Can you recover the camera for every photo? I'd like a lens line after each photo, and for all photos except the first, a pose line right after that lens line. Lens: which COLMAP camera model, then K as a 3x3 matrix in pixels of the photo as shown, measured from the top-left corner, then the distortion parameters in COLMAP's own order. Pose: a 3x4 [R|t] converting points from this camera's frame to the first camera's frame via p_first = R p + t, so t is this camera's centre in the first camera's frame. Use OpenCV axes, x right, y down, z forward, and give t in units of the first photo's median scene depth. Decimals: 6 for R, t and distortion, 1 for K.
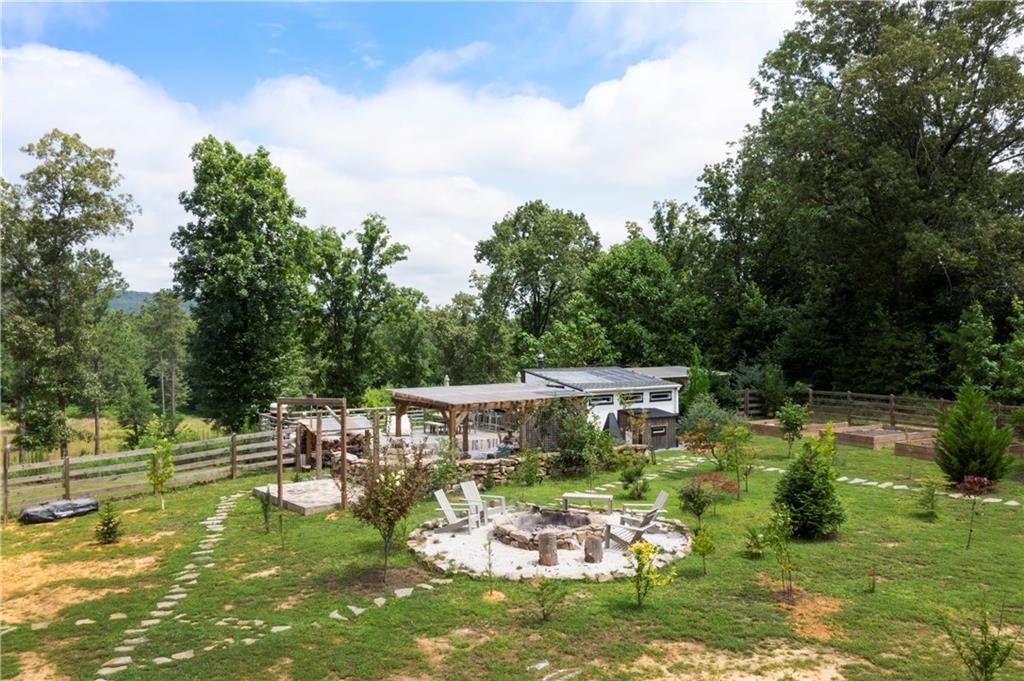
lens RADIAL K [[818.7, 0, 534.0], [0, 818.7, 339.4], [0, 0, 1]] dist [-0.003495, -0.001852]
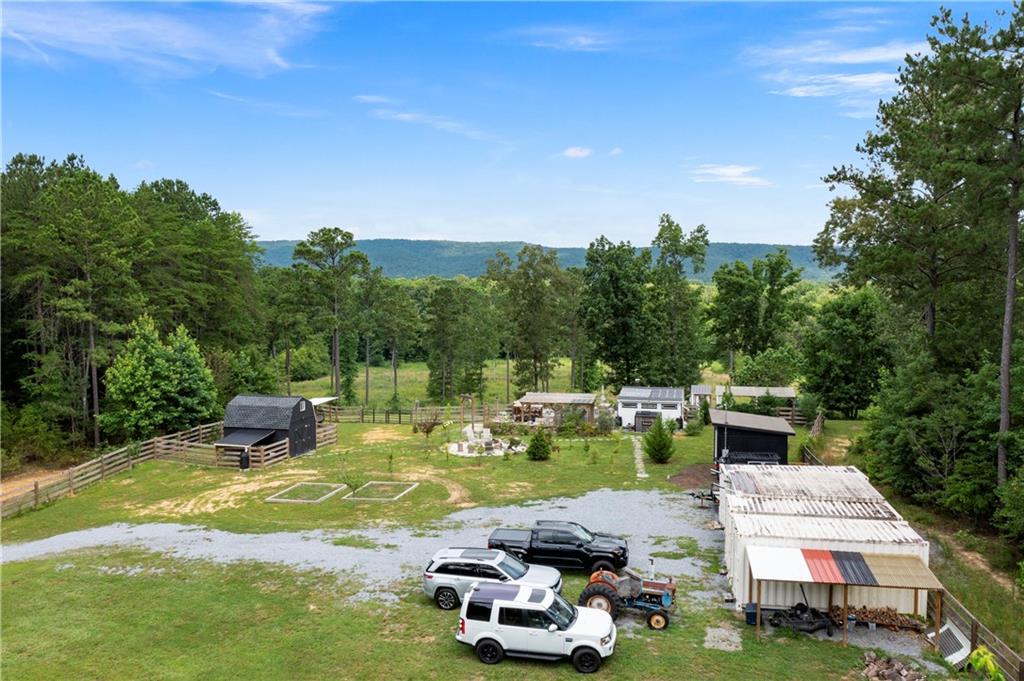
lens RADIAL K [[824.5, 0, 518.9], [0, 824.5, 351.6], [0, 0, 1]] dist [-0.001836, 0.001401]
pose [[0.656971, 0.055216, -0.751892, 0.888048], [-0.001908, 0.997433, 0.071580, -0.128182], [0.753914, -0.045592, 0.655389, -0.347930]]
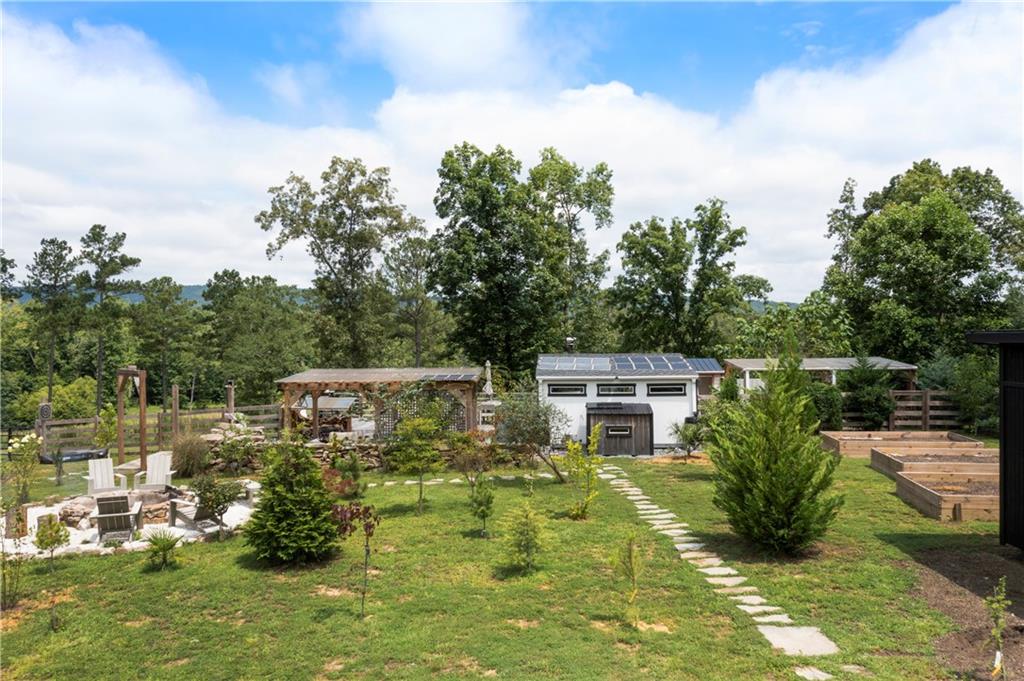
lens RADIAL K [[819.3, 0, 512.0], [0, 819.3, 340.5], [0, 0, 1]] dist [-0.004742, -0.001577]
pose [[0.783476, -0.003848, -0.621410, 0.335937], [0.004444, 0.999990, -0.000589, 0.014837], [0.621406, -0.002300, 0.783485, 0.194462]]
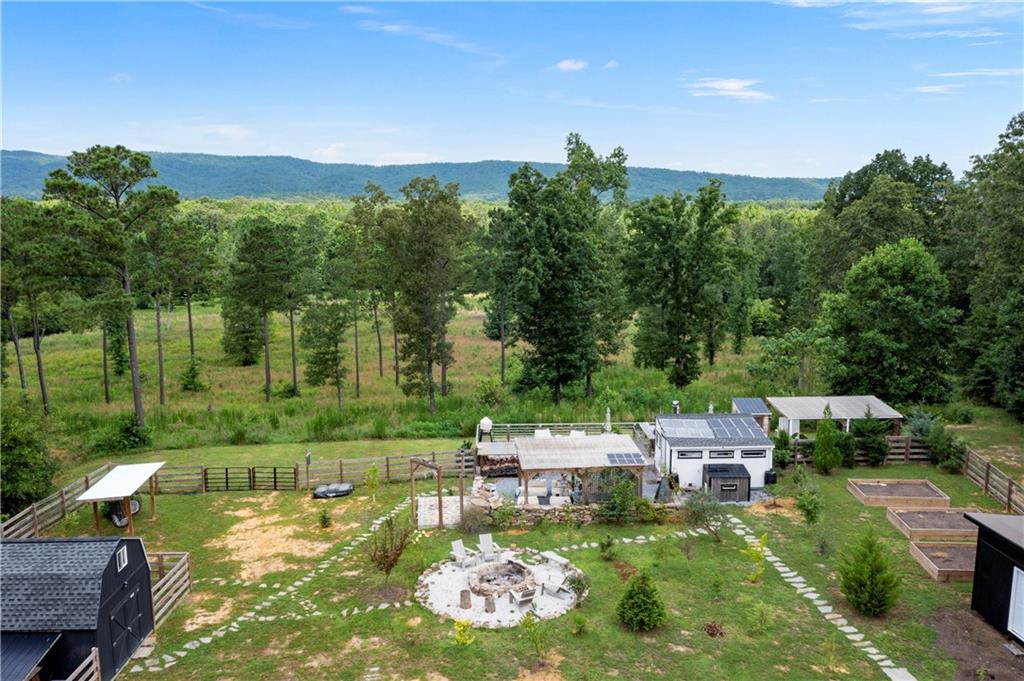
lens RADIAL K [[824.5, 0, 518.9], [0, 824.5, 351.6], [0, 0, 1]] dist [-0.001836, 0.001401]
pose [[0.835213, 0.091863, -0.542200, 0.327391], [0.001087, 0.985671, 0.168673, -0.181780], [0.549926, -0.141467, 0.823146, -0.104818]]
